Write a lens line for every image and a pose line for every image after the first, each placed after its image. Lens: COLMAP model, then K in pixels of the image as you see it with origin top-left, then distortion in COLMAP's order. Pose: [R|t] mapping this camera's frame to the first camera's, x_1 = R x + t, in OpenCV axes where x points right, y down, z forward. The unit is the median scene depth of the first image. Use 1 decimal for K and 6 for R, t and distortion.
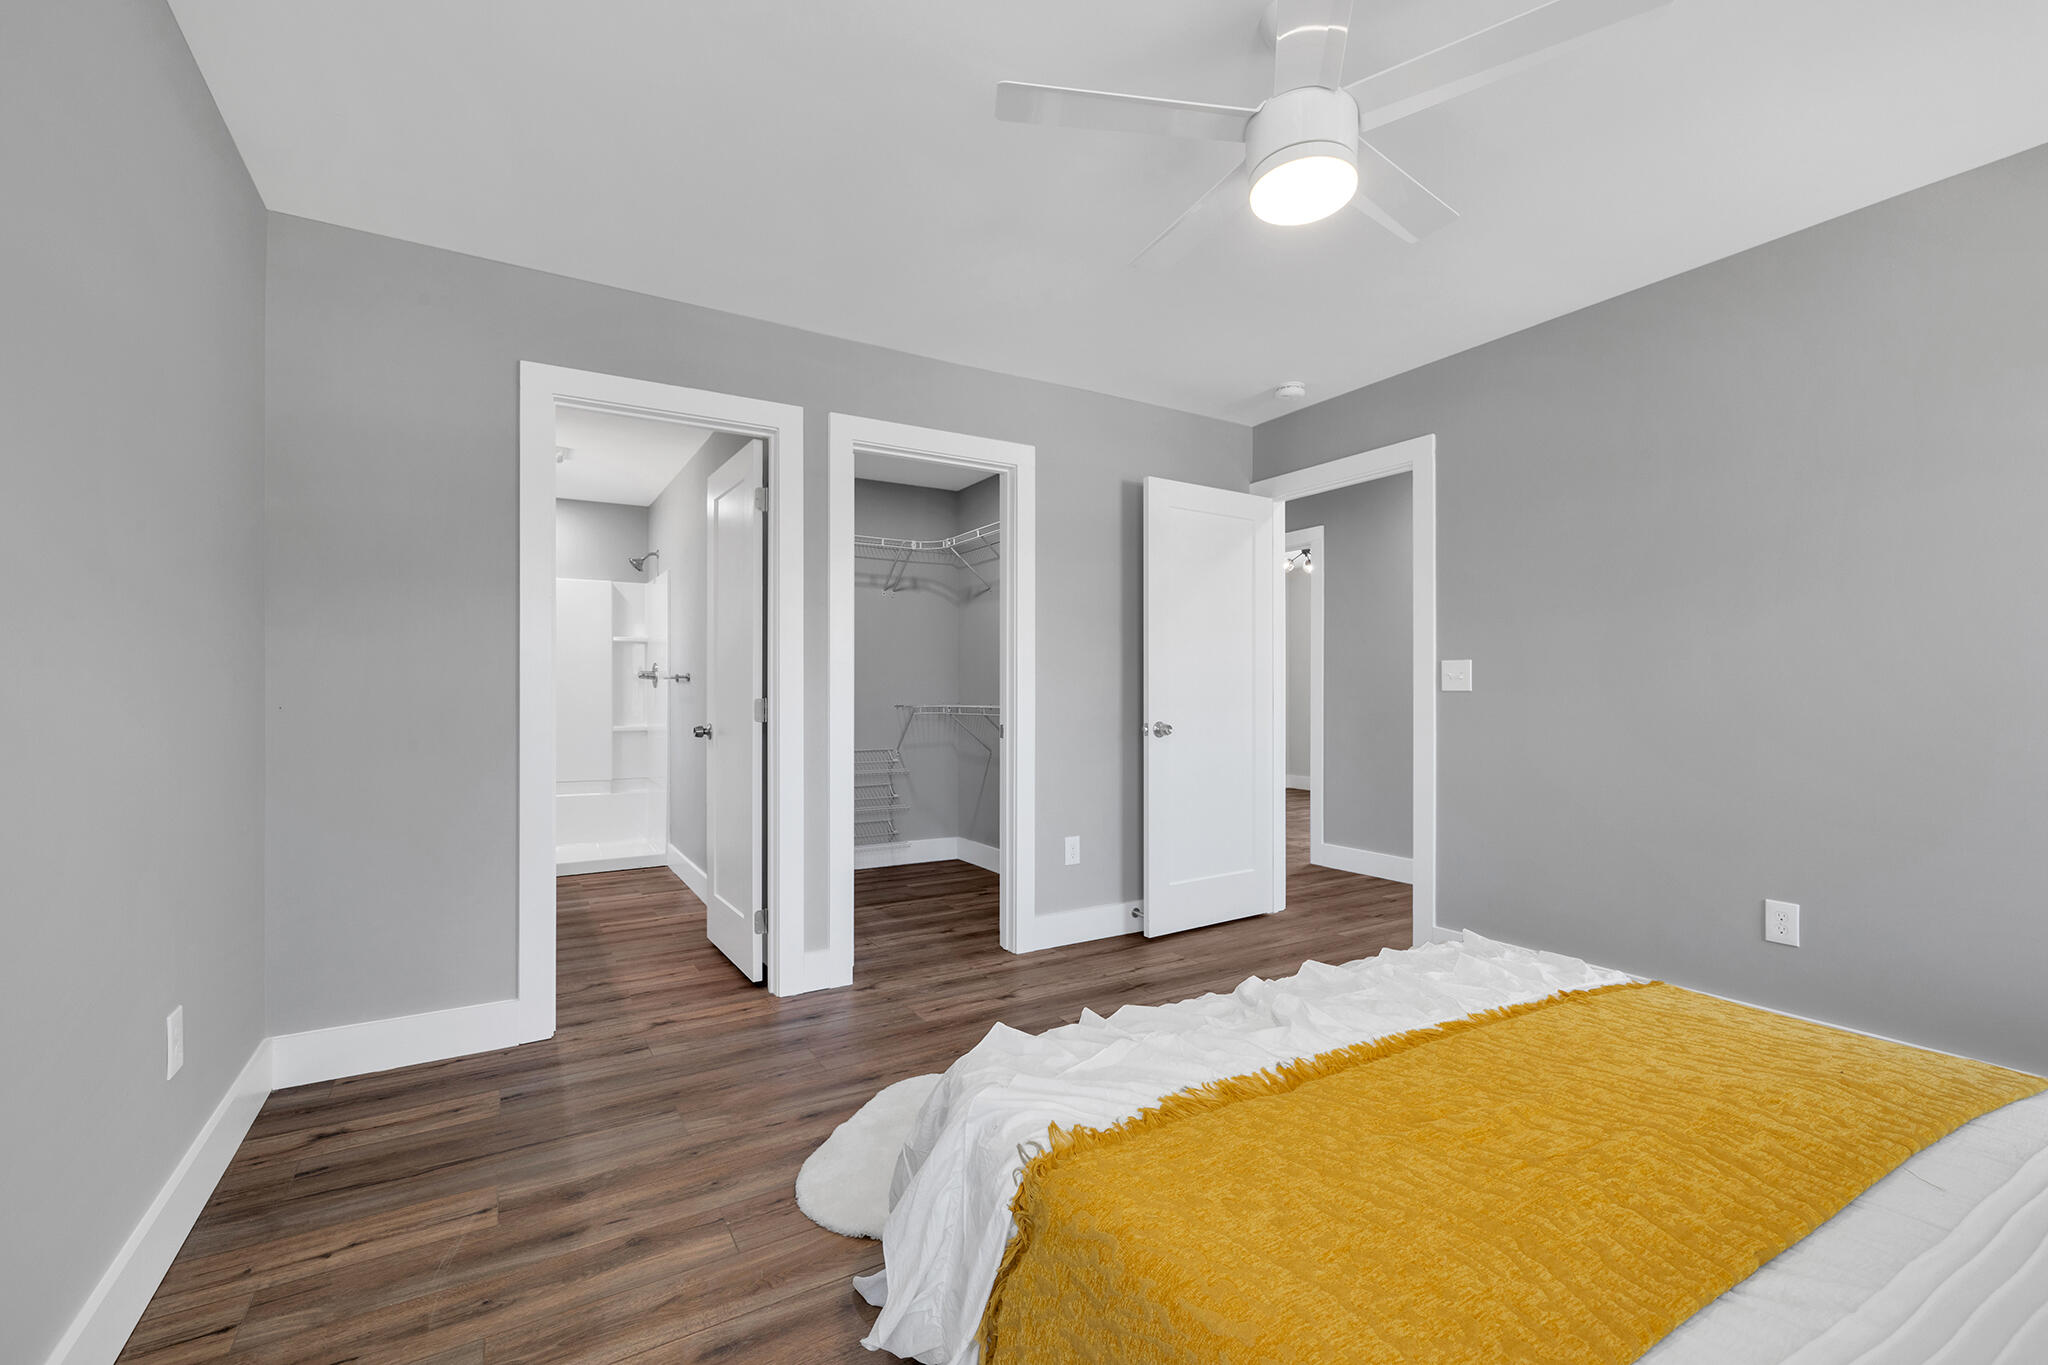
lens RADIAL K [[878.0, 0, 1015.2], [0, 878.0, 685.9], [0, 0, 1]] dist [0.005105, 0.000832]
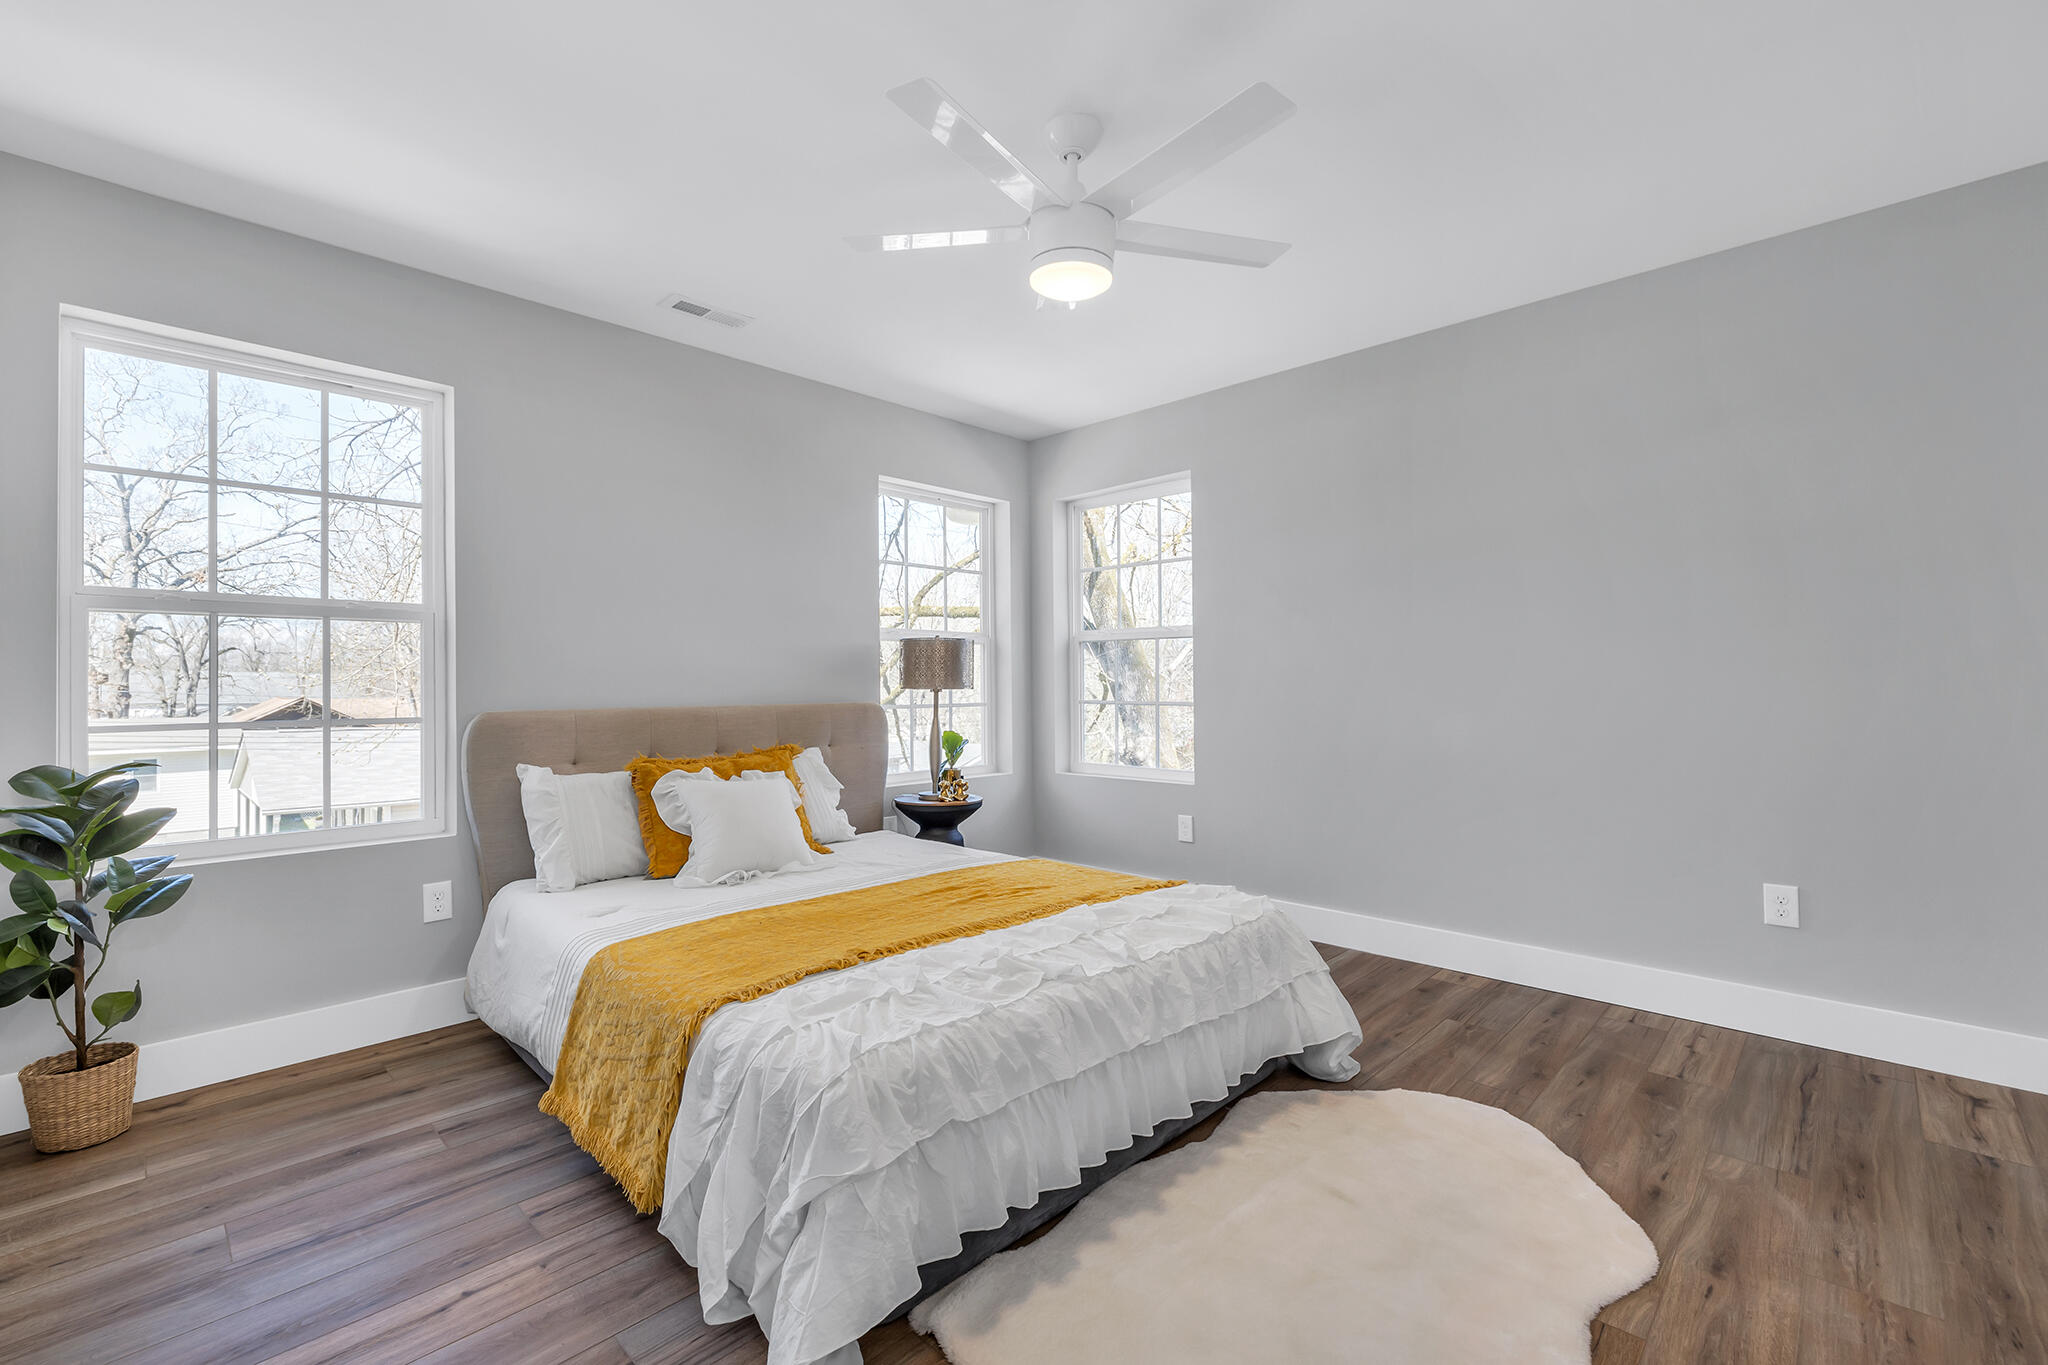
lens RADIAL K [[878.0, 0, 1025.2], [0, 878.0, 681.4], [0, 0, 1]] dist [0.005105, 0.000832]
pose [[-0.960659, 0.006791, -0.277647, 0.609973], [0.007001, 0.999975, 0.000235, 0.008494], [0.277642, -0.001718, -0.960683, 1.782486]]
